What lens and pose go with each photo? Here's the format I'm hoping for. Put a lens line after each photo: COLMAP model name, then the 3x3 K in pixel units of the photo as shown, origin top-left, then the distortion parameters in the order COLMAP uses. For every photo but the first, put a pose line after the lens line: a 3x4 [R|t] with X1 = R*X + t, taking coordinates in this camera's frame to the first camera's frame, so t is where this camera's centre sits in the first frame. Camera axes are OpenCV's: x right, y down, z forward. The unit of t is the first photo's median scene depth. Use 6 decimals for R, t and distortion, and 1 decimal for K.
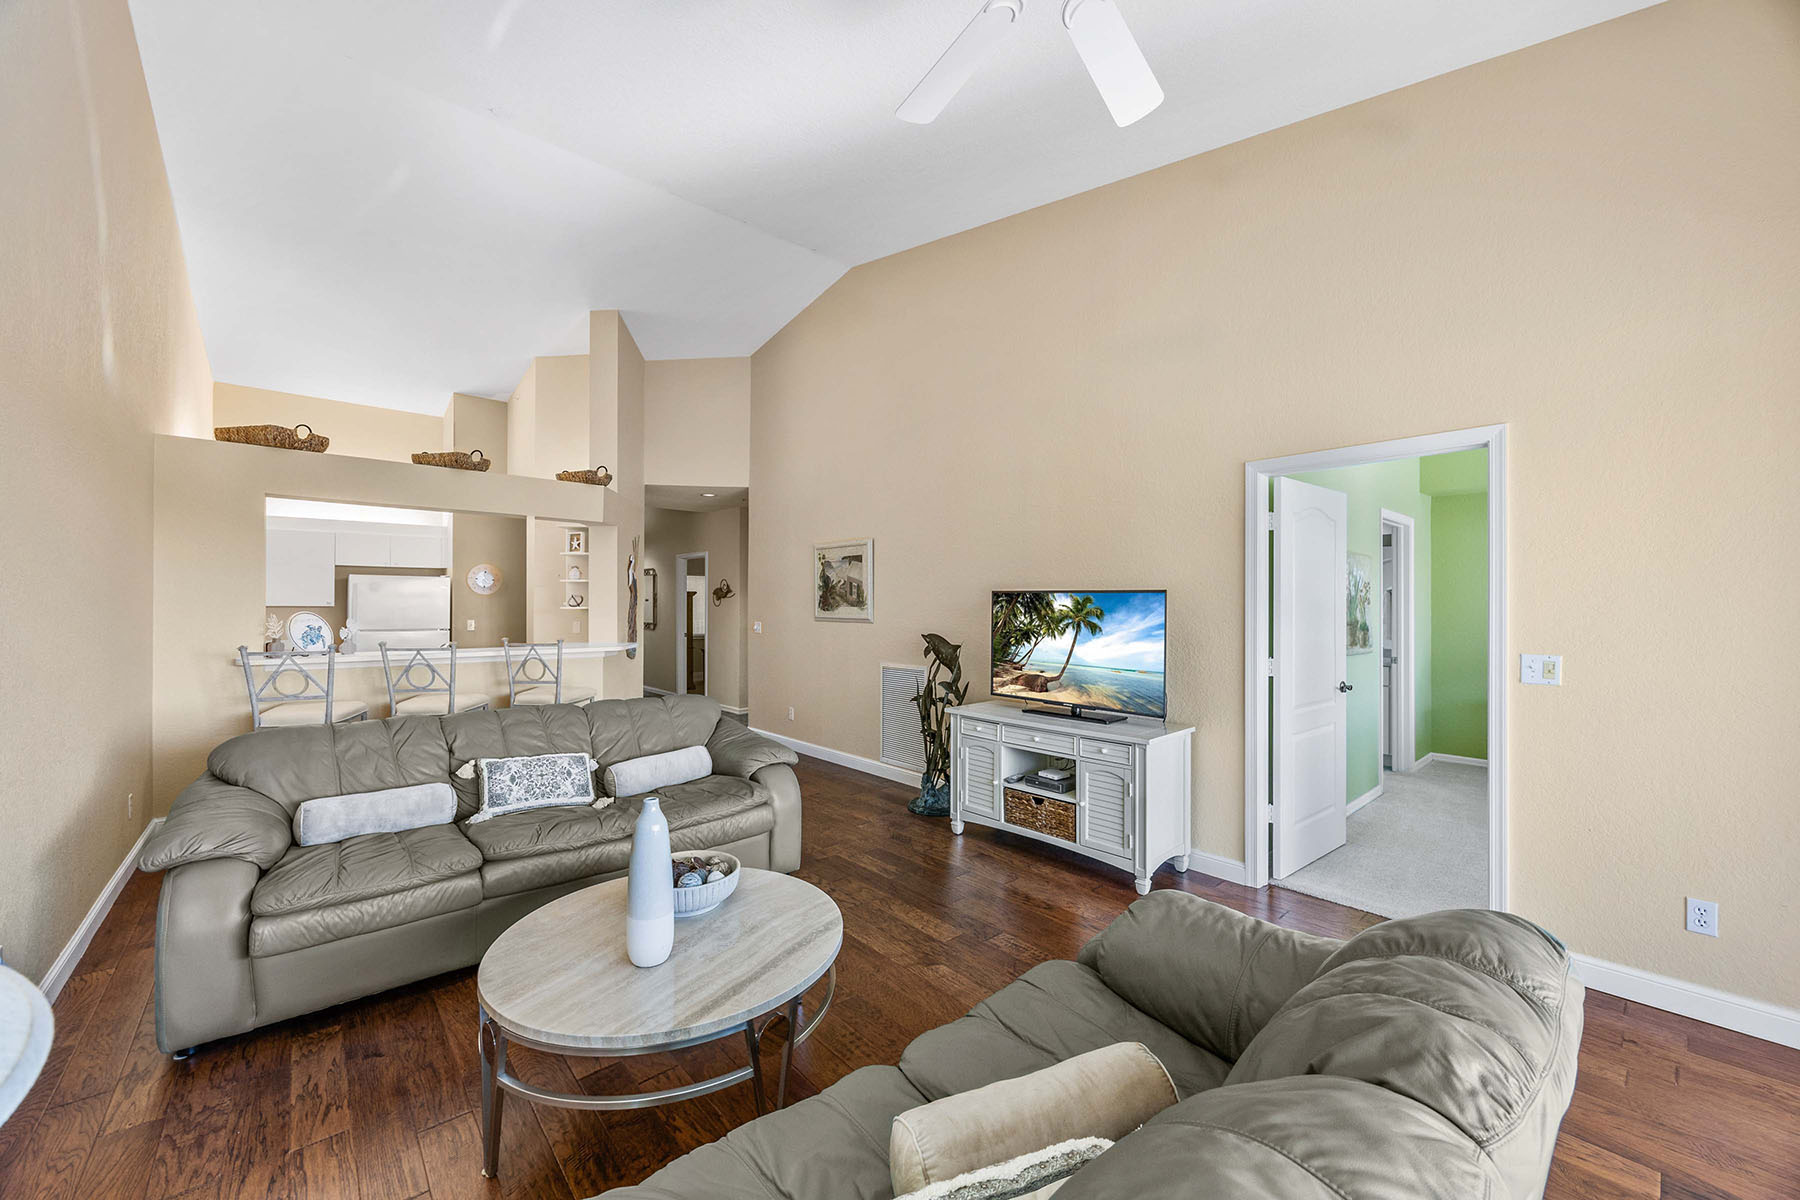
lens RADIAL K [[685.5, 0, 899.0], [0, 685.5, 605.7], [0, 0, 1]] dist [-0.002905, 0.000548]
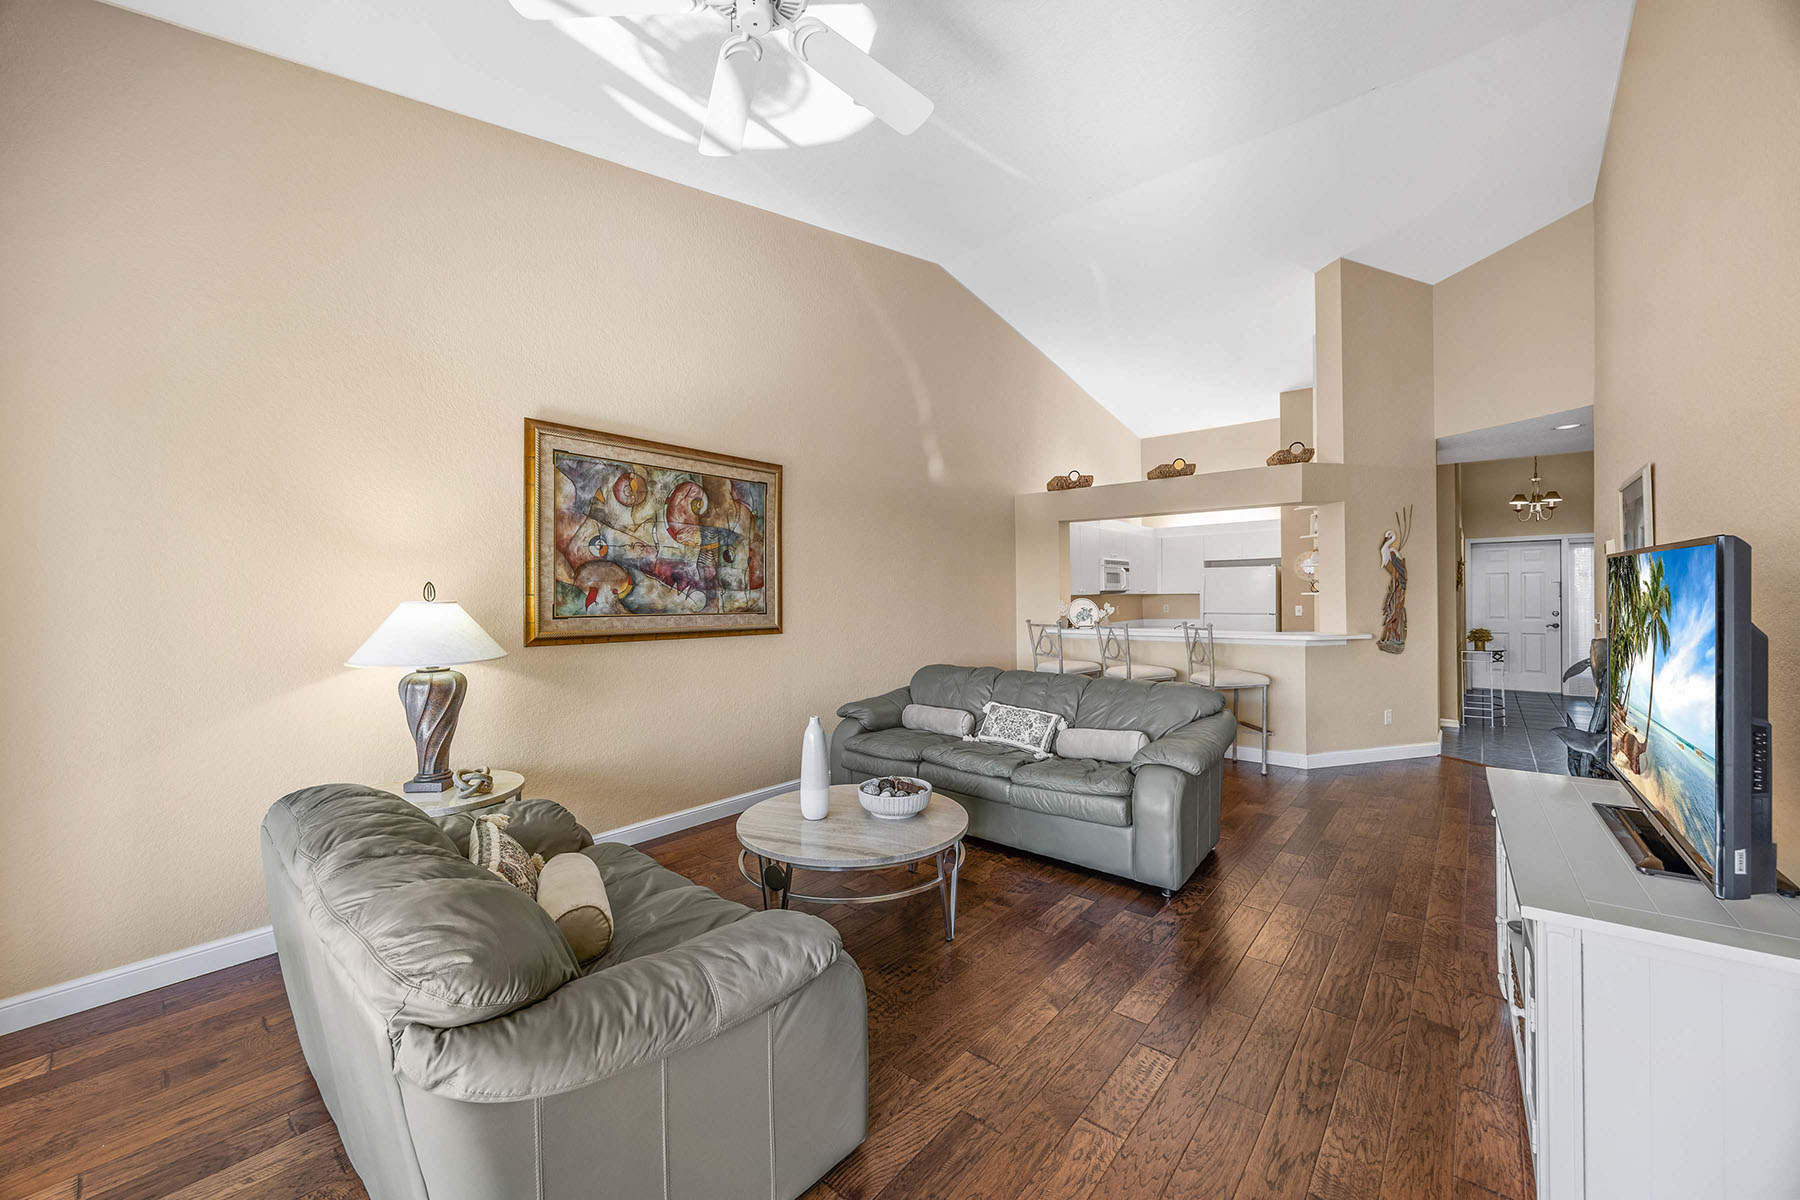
lens RADIAL K [[685.5, 0, 896.8], [0, 685.5, 598.2], [0, 0, 1]] dist [-0.002905, 0.000548]
pose [[0.137110, -0.000879, -0.990555, 0.557794], [0.010716, 0.999942, 0.000596, 0.003582], [0.990498, -0.010697, 0.137112, 0.436629]]
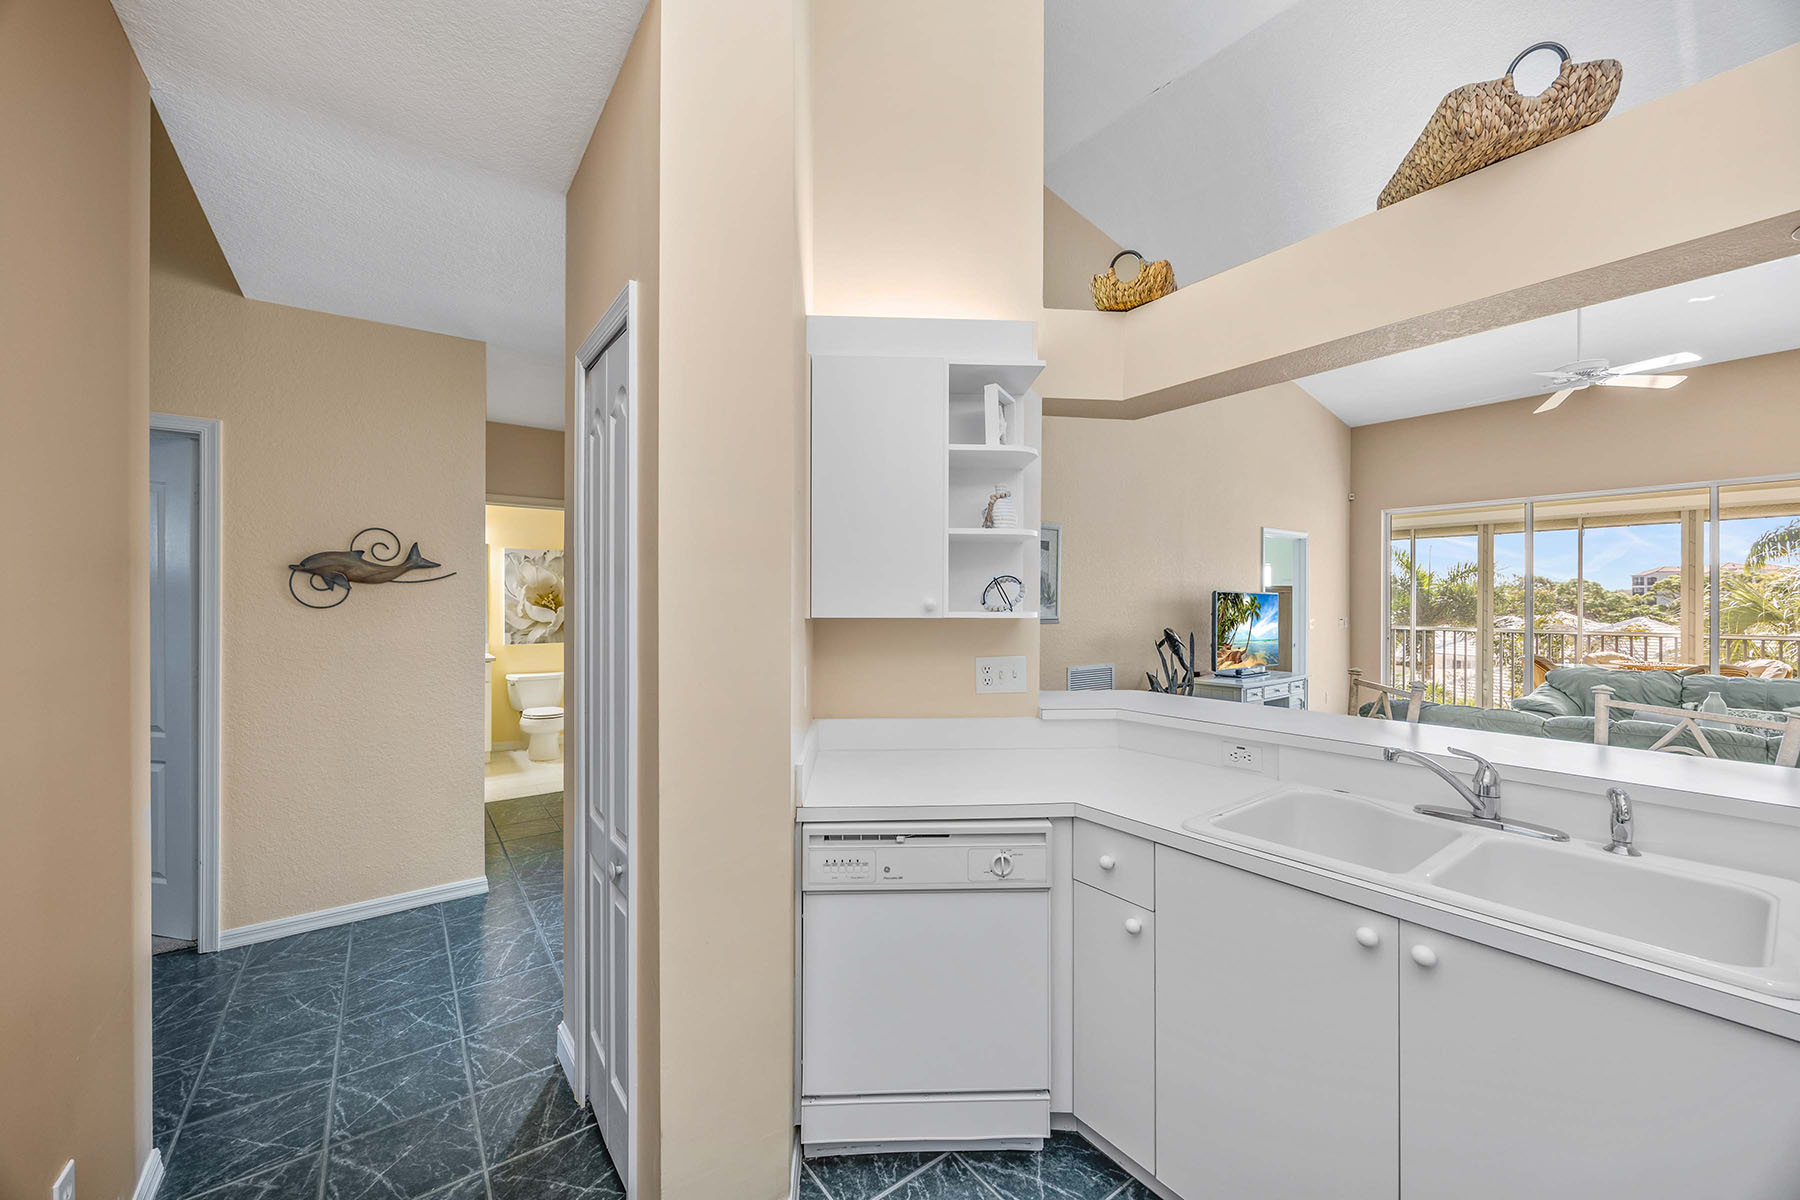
lens RADIAL K [[685.5, 0, 896.2], [0, 685.5, 596.2], [0, 0, 1]] dist [-0.002905, 0.000548]
pose [[0.085778, 0.000905, 0.996314, -1.233470], [-0.001752, 0.999998, -0.000757, -0.009572], [-0.996313, -0.001681, 0.085779, 1.543612]]
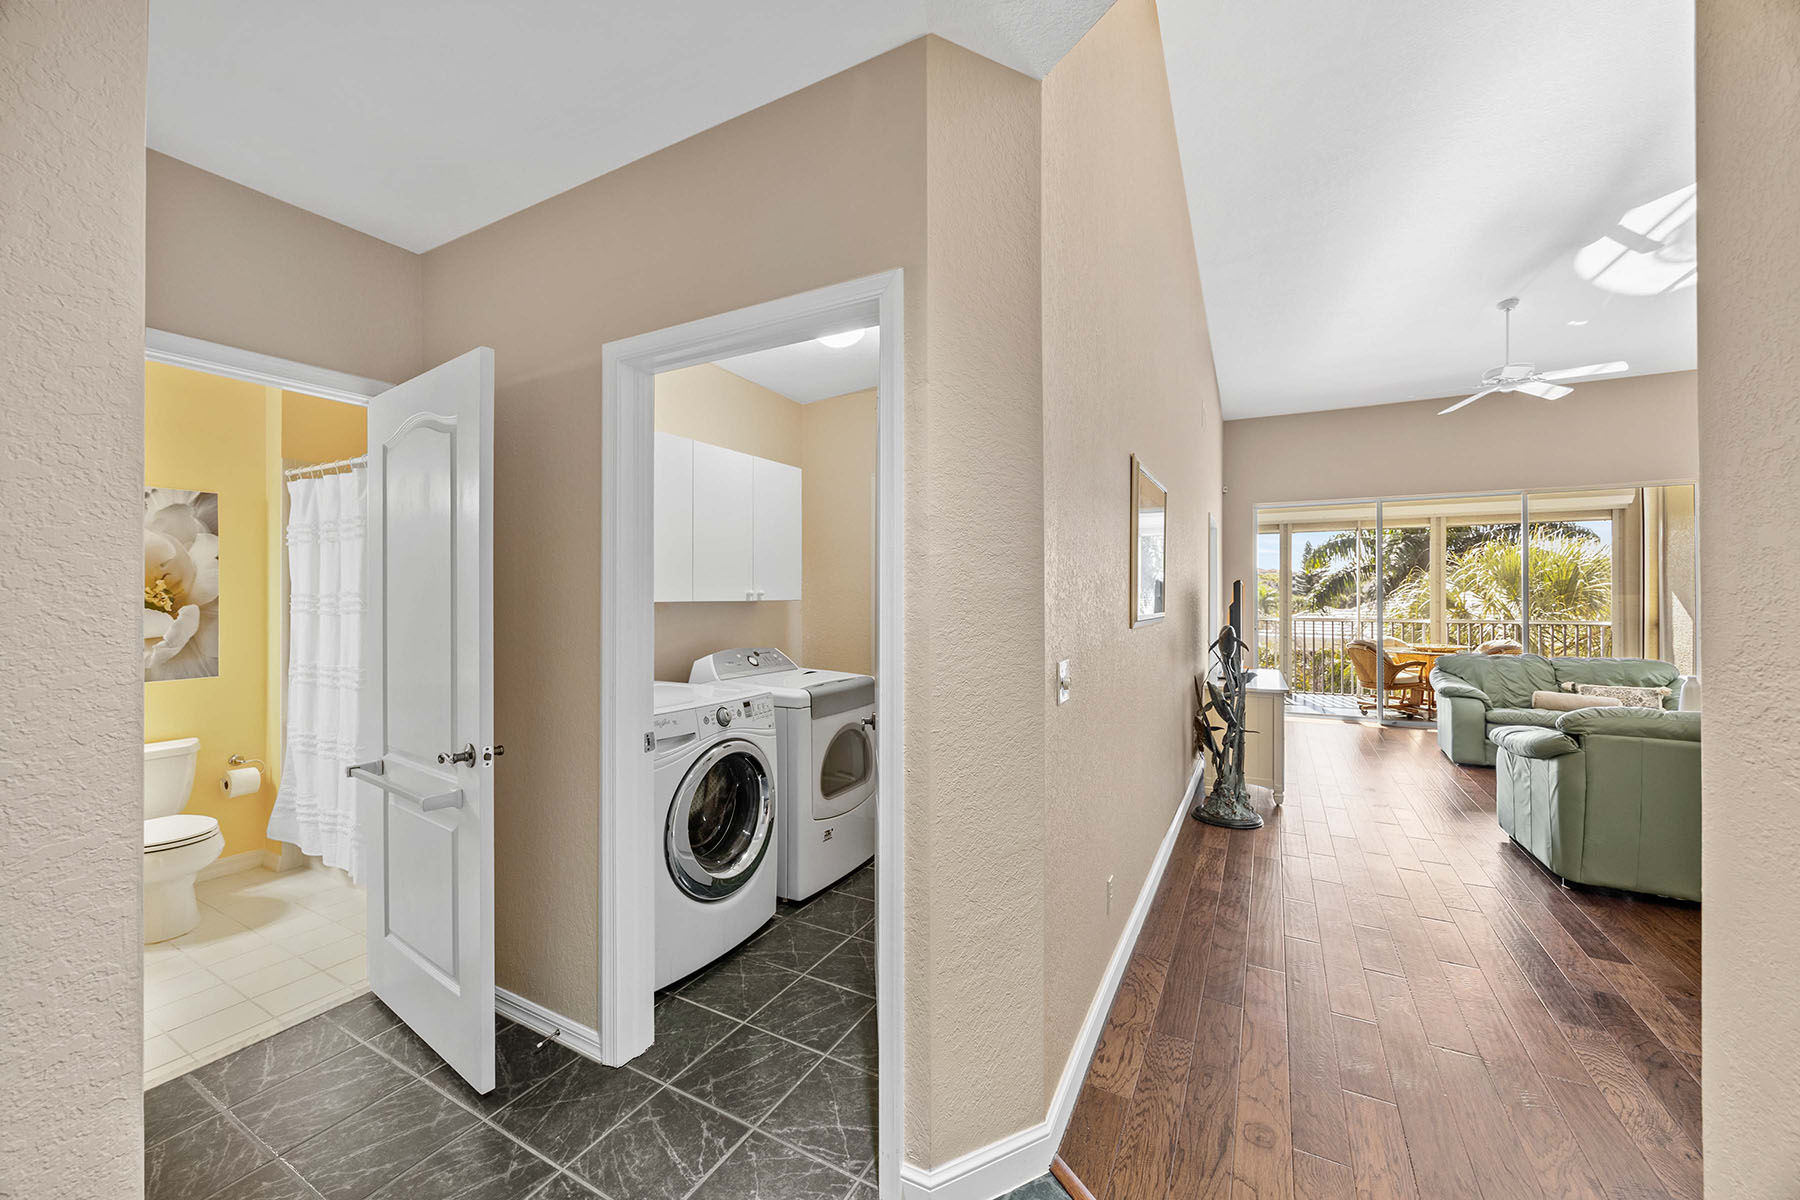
lens RADIAL K [[685.5, 0, 897.2], [0, 685.5, 592.8], [0, 0, 1]] dist [-0.002905, 0.000548]
pose [[-0.340020, -0.003030, 0.940413, -0.732512], [-0.002048, 0.999995, 0.002482, -0.003468], [-0.940416, -0.001082, -0.340024, 1.949792]]
